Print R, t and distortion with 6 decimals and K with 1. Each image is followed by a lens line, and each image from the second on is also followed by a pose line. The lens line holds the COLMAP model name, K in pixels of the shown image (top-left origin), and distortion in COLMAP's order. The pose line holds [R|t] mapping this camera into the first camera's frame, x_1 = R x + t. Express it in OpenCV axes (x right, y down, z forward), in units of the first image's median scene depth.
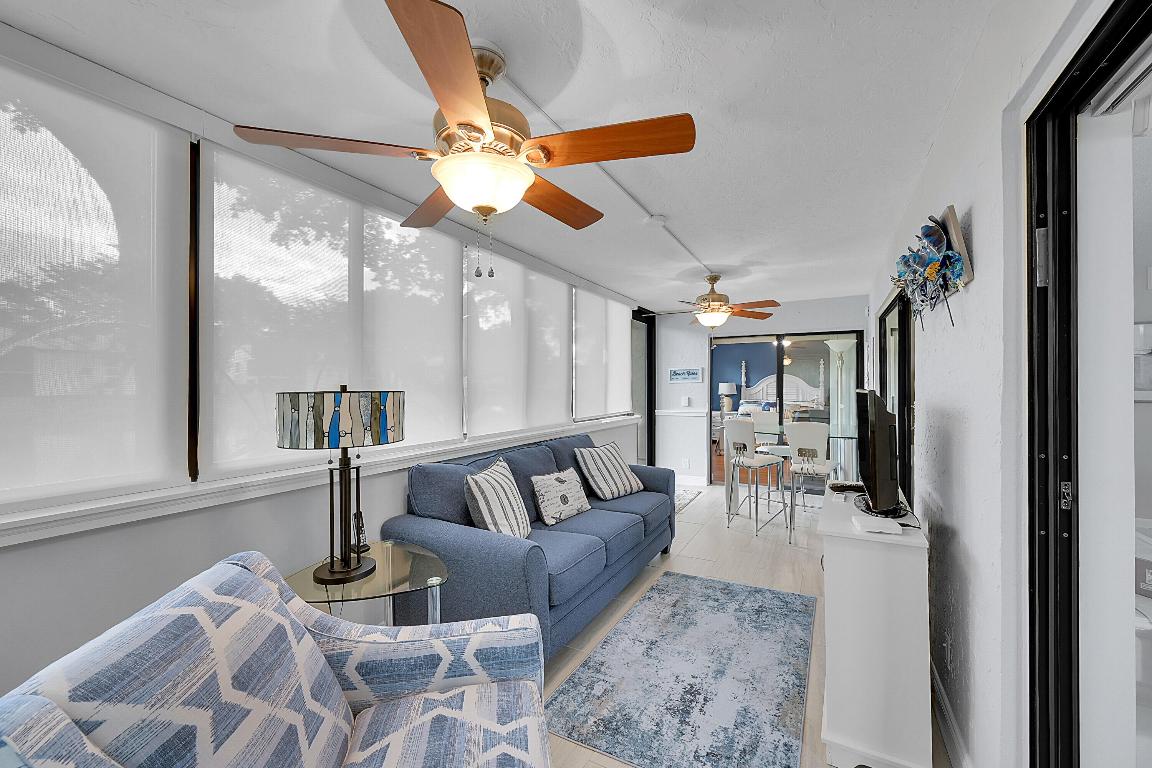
lens RADIAL K [[469.7, 0, 576.4], [0, 469.7, 384.7], [0, 0, 1]] dist [0.003347, 0.000022]
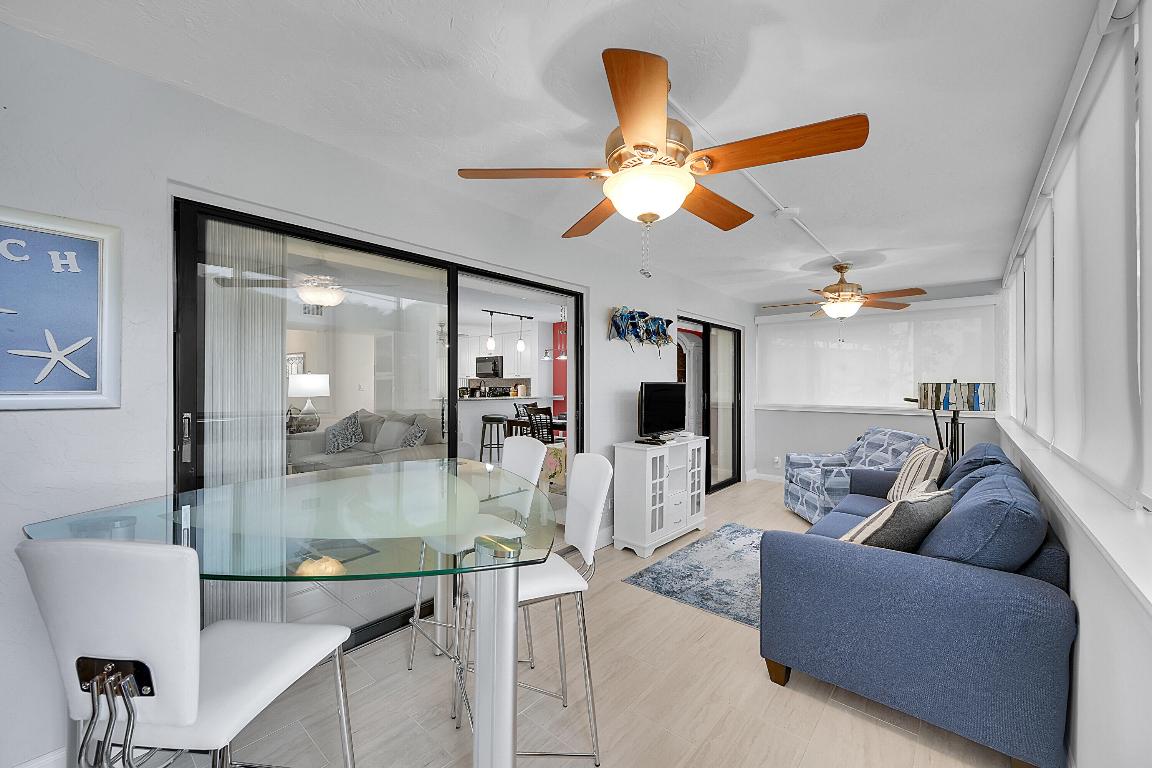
lens RADIAL K [[469.7, 0, 573.0], [0, 469.7, 384.7], [0, 0, 1]] dist [0.003347, 0.000022]
pose [[0.980795, 0.003121, -0.195015, -0.158420], [-0.000901, 0.999934, 0.011467, 0.000191], [0.195038, -0.011071, 0.980733, -0.112120]]
